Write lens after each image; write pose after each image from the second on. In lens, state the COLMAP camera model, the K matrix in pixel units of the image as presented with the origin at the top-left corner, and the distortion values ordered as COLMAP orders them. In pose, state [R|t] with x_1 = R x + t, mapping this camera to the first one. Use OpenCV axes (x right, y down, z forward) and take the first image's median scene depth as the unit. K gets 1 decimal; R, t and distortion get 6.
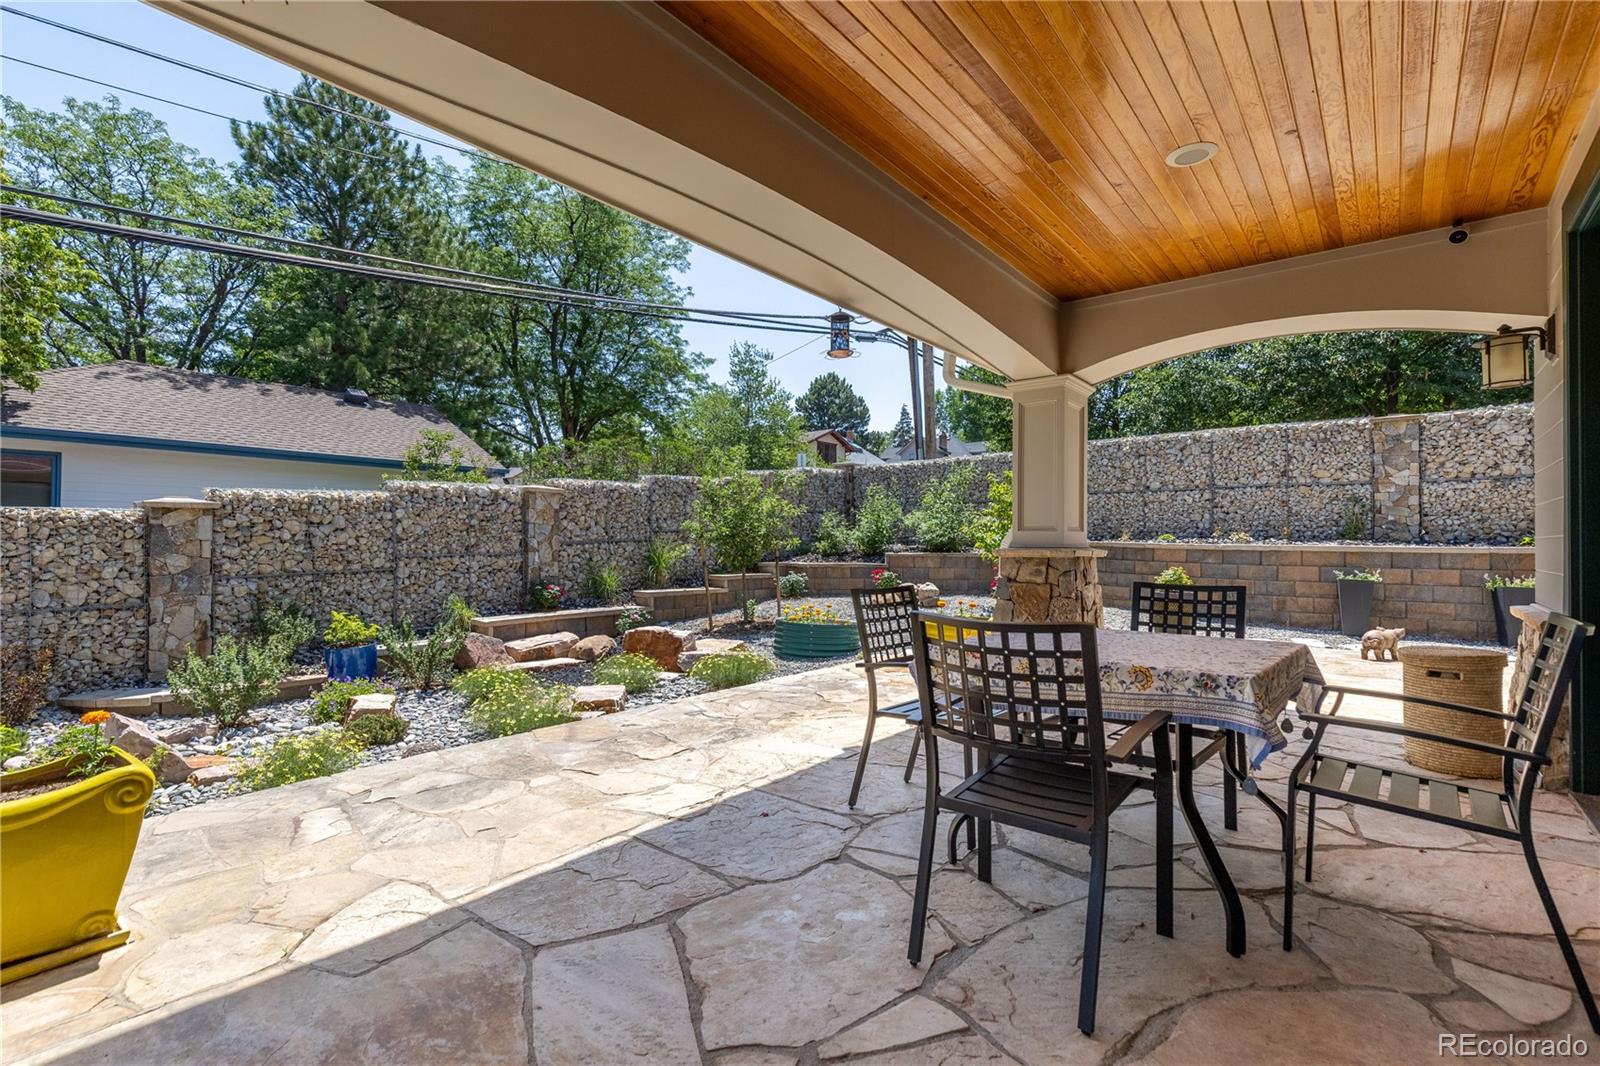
lens RADIAL K [[722.5, 0, 799.2], [0, 722.5, 538.1], [0, 0, 1]] dist [0.003917, -0.001563]
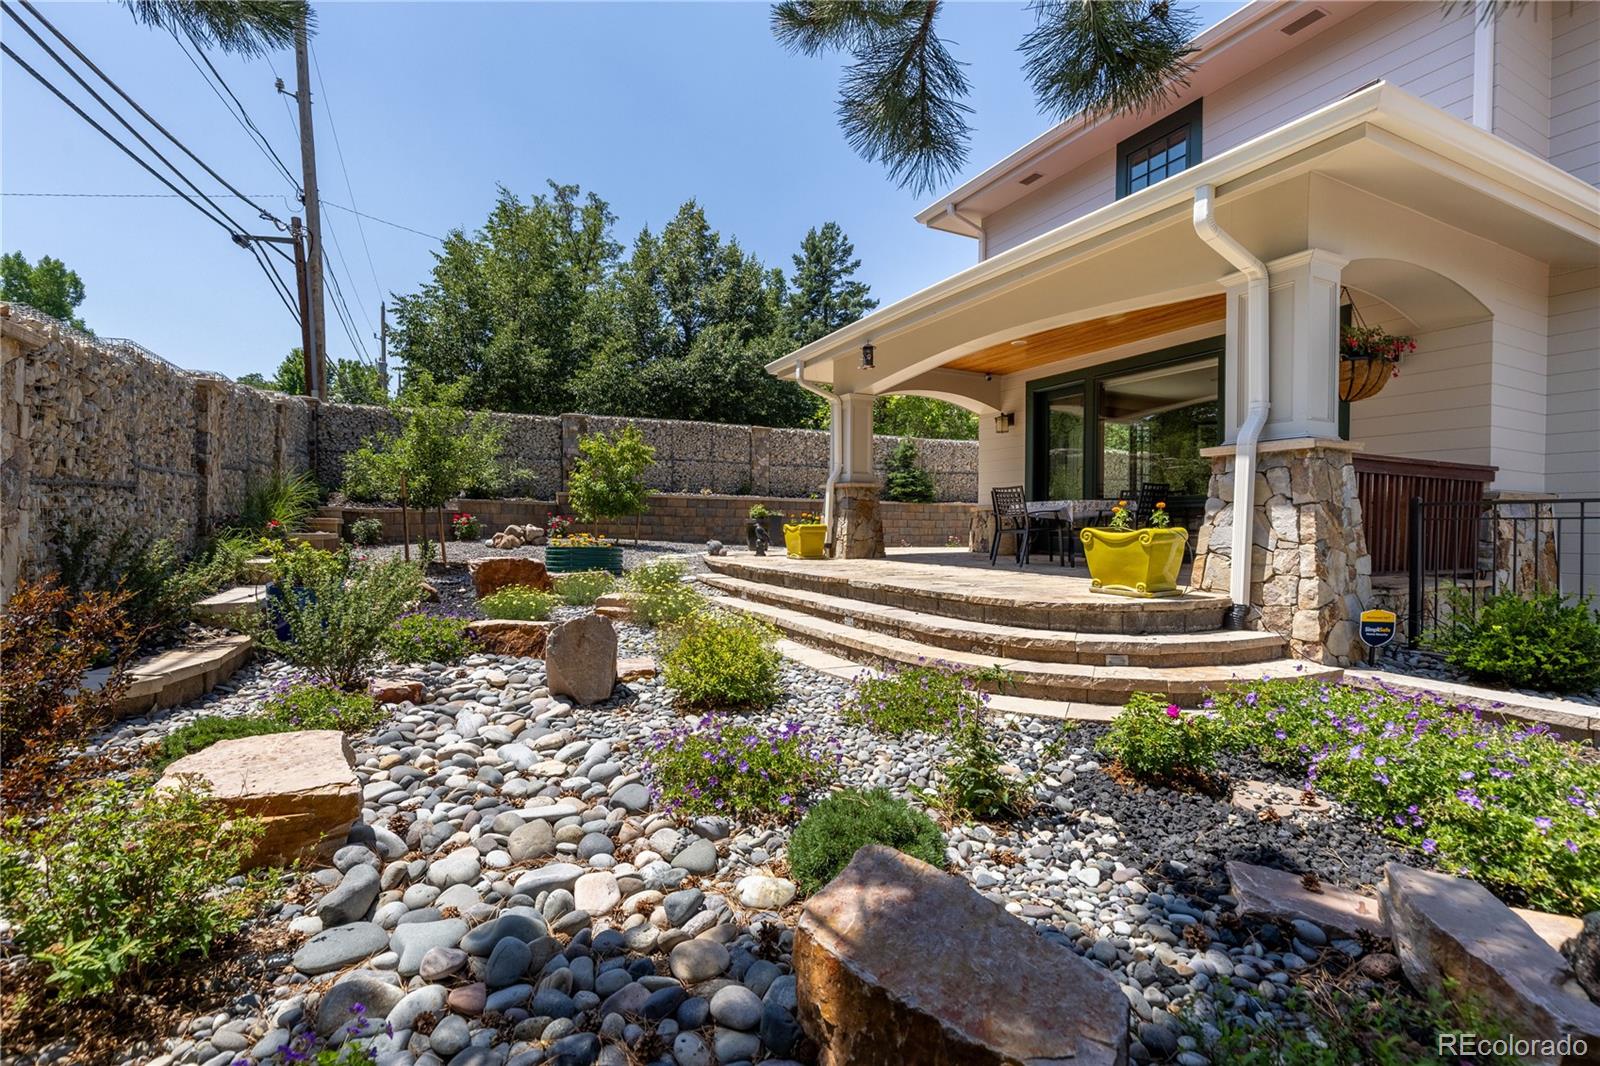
lens RADIAL K [[722.5, 0, 801.3], [0, 722.5, 534.2], [0, 0, 1]] dist [0.003917, -0.001563]
pose [[0.396835, -0.016654, 0.917739, -0.950929], [-0.003375, 0.999802, 0.019603, 0.074657], [-0.917884, -0.010876, 0.396700, 0.230790]]
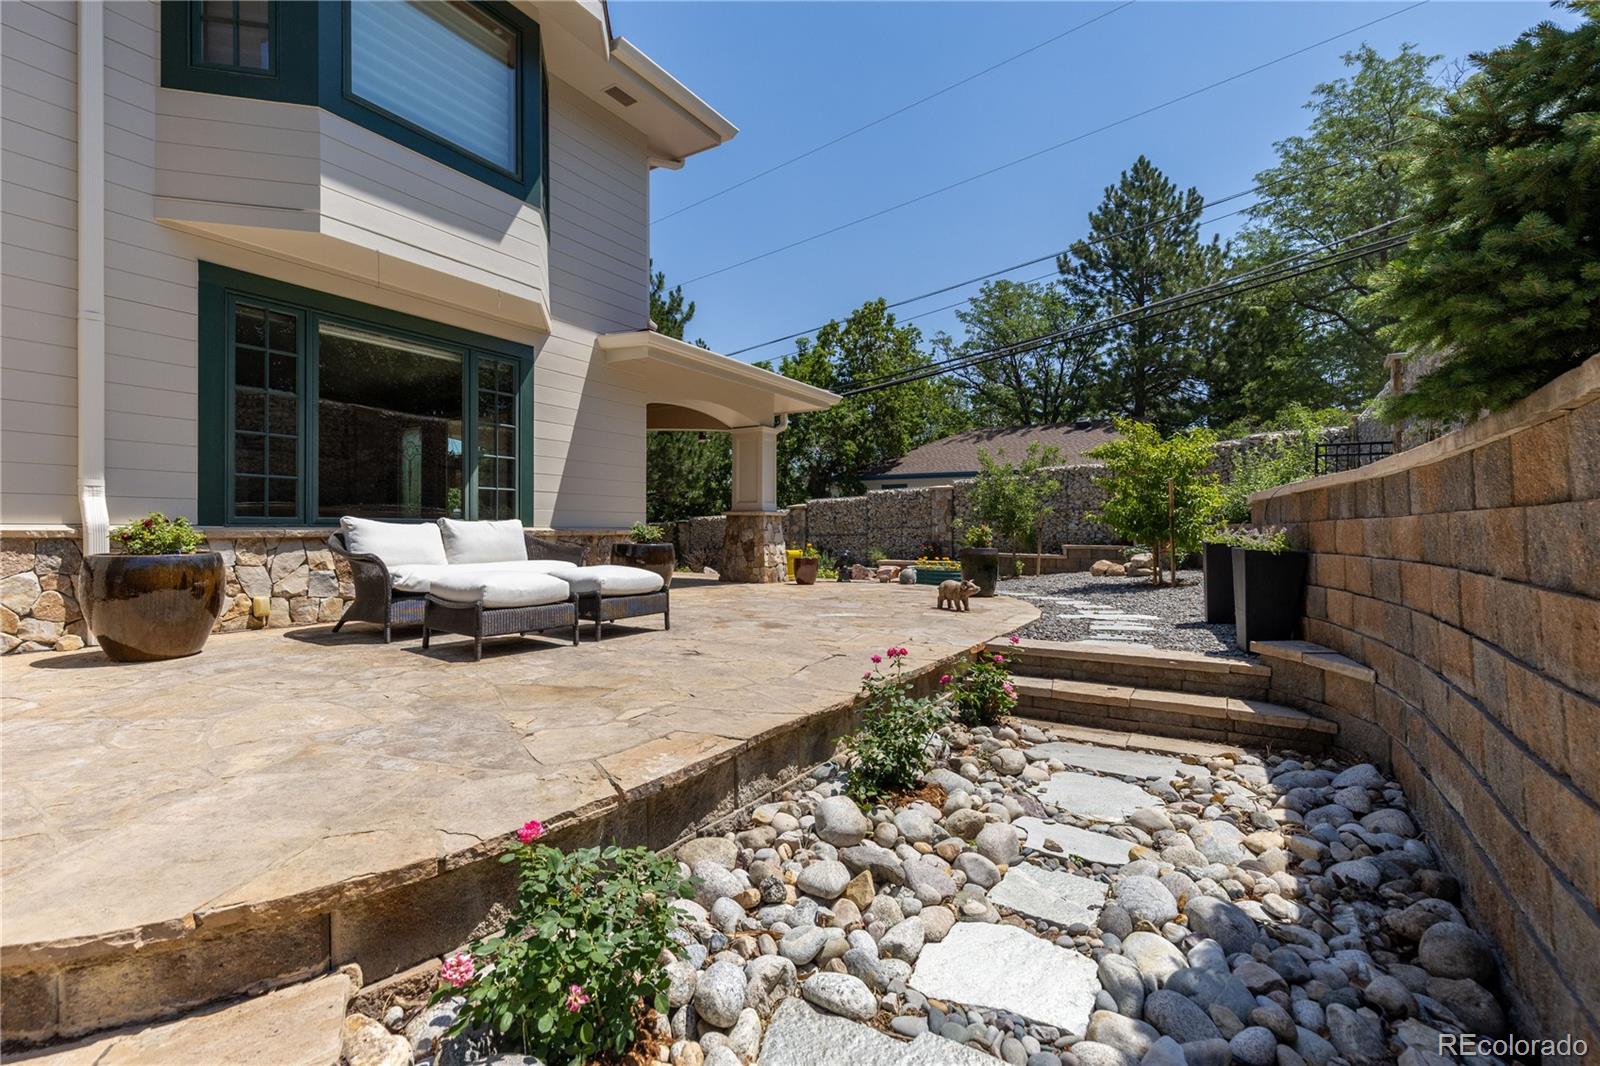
lens RADIAL K [[722.5, 0, 799.3], [0, 722.5, 533.8], [0, 0, 1]] dist [0.003917, -0.001563]
pose [[0.138439, -0.006359, -0.990351, 1.046978], [0.001281, 0.999980, -0.006241, 0.040339], [0.990370, -0.000404, 0.138444, 0.385154]]
